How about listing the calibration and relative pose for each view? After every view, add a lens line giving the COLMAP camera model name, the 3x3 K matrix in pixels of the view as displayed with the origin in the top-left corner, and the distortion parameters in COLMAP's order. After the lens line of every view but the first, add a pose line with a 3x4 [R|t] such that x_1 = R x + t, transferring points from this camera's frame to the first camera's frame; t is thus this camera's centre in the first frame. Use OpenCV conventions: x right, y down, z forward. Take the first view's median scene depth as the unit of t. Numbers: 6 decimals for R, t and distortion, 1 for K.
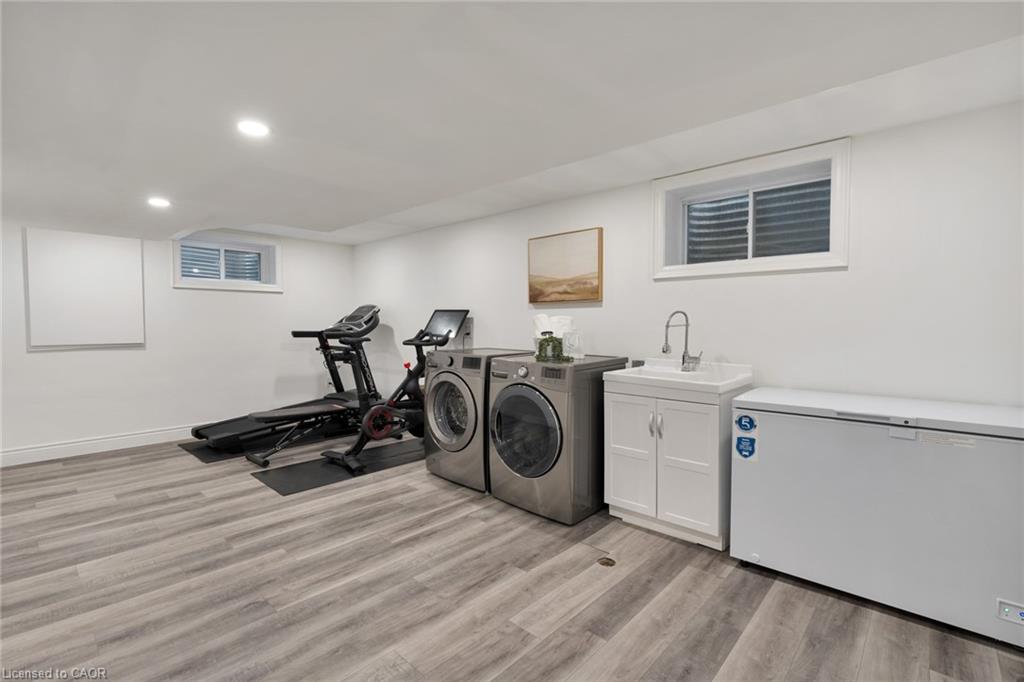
lens RADIAL K [[461.6, 0, 519.2], [0, 461.6, 336.4], [0, 0, 1]] dist [-0.007697, 0.002147]
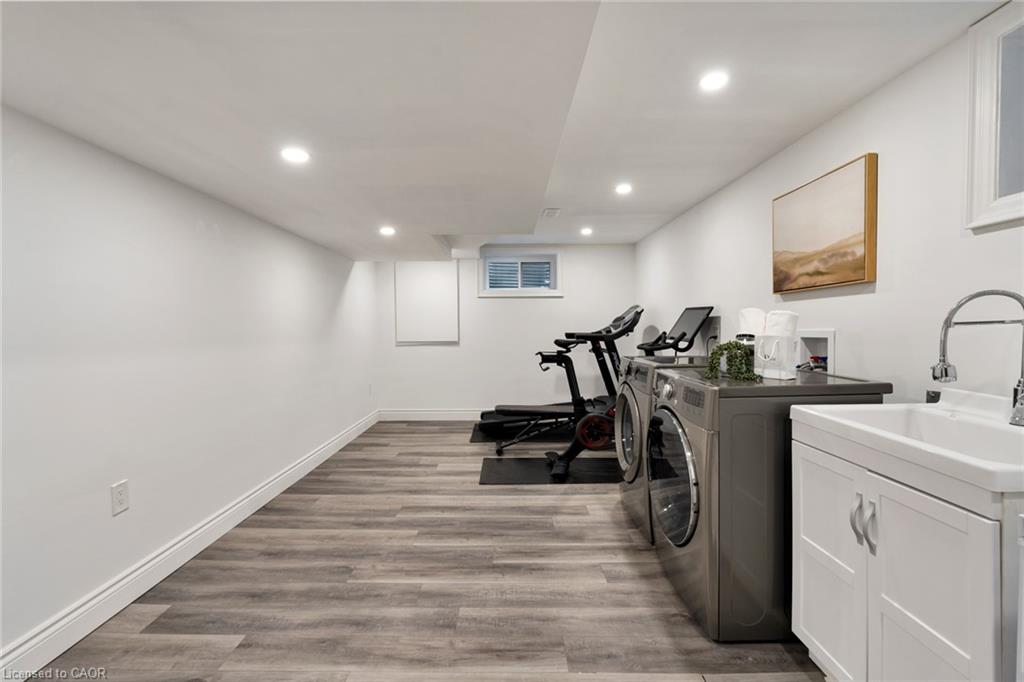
lens RADIAL K [[461.6, 0, 514.7], [0, 461.6, 339.9], [0, 0, 1]] dist [-0.007697, 0.002147]
pose [[0.676667, 0.016247, -0.736110, 0.352713], [-0.015354, 0.999850, 0.007954, -0.003010], [0.736129, 0.005919, 0.676815, 0.339122]]
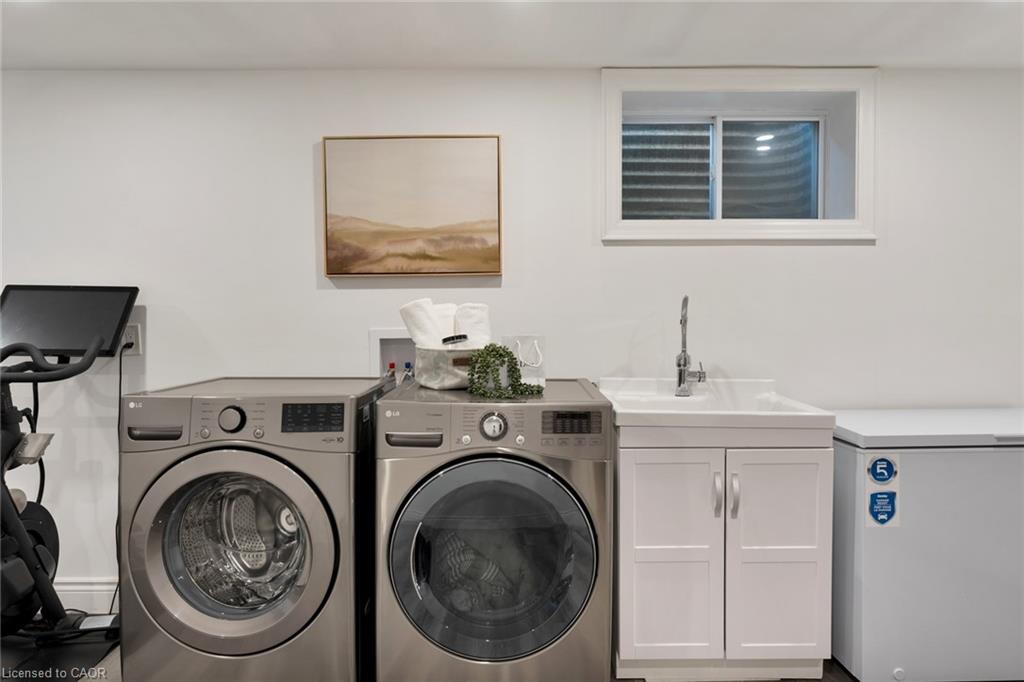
lens RADIAL K [[680.0, 0, 518.6], [0, 680.0, 337.2], [0, 0, 1]] dist [-0.001268, 0.000854]
pose [[0.738500, -0.020737, 0.673935, -0.394586], [0.024078, 0.999700, 0.004375, -0.010609], [-0.673823, 0.012996, 0.738778, 0.483921]]
